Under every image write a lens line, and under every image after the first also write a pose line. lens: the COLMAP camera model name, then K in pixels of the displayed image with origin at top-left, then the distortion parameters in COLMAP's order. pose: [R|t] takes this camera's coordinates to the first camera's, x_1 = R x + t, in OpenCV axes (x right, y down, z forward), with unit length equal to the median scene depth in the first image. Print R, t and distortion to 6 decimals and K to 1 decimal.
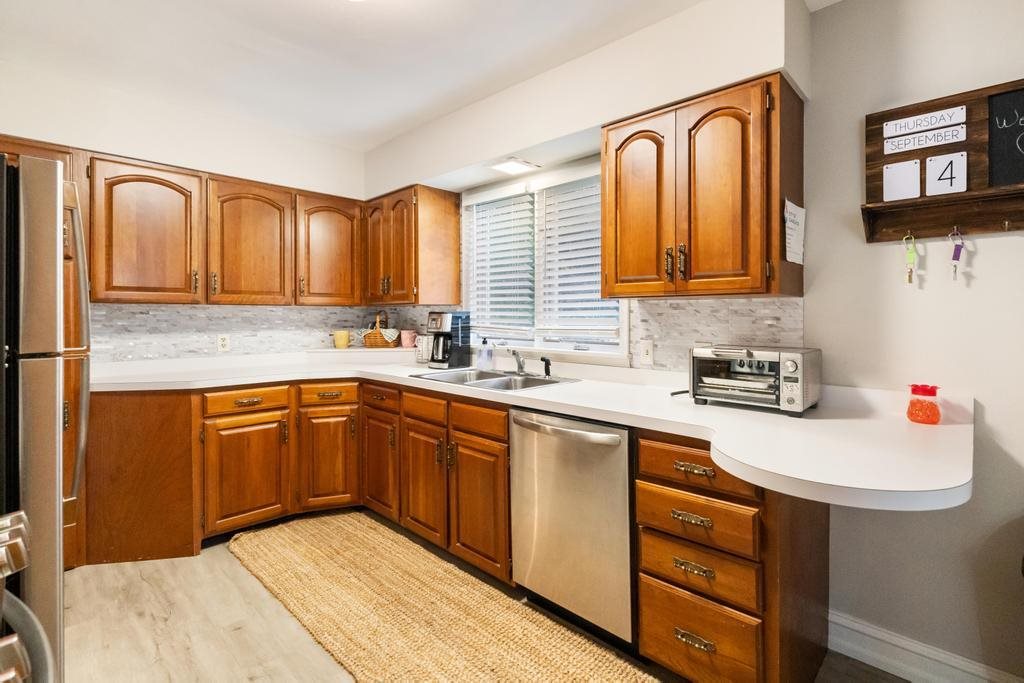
lens RADIAL K [[480.5, 0, 545.7], [0, 480.5, 315.7], [0, 0, 1]] dist [0.000108, 0.001387]
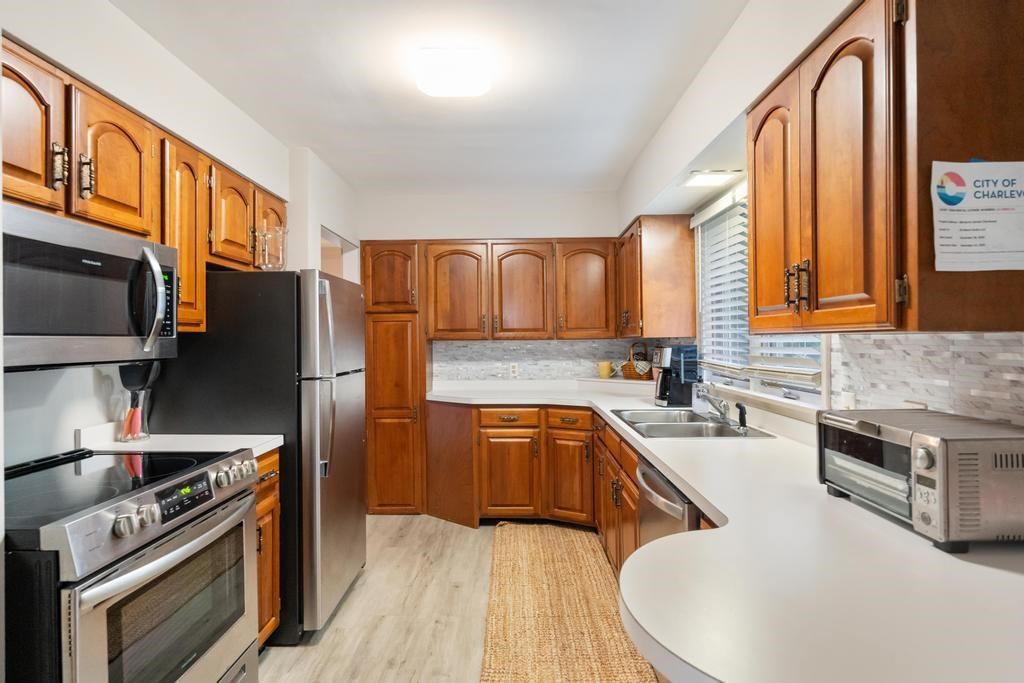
lens RADIAL K [[508.1, 0, 512.2], [0, 508.1, 339.8], [0, 0, 1]] dist [0.000819, 0.001092]
pose [[0.660173, -0.006345, -0.751087, 0.396732], [0.008617, 0.999962, -0.000873, -0.025060], [0.751064, -0.005896, 0.660203, 0.140578]]
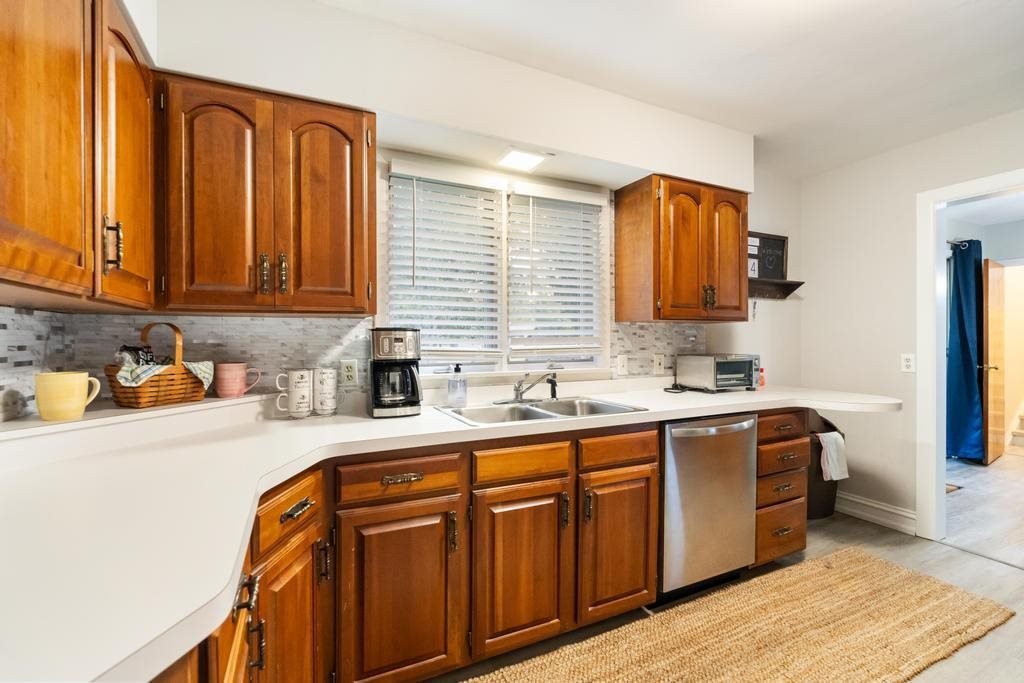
lens RADIAL K [[453.5, 0, 513.1], [0, 453.5, 339.9], [0, 0, 1]] dist [-0.003915, 0.000240]
pose [[0.373618, -0.003325, 0.927577, -0.856965], [0.005312, 0.999985, 0.001445, 0.008923], [-0.927567, 0.004388, 0.373630, 0.745390]]
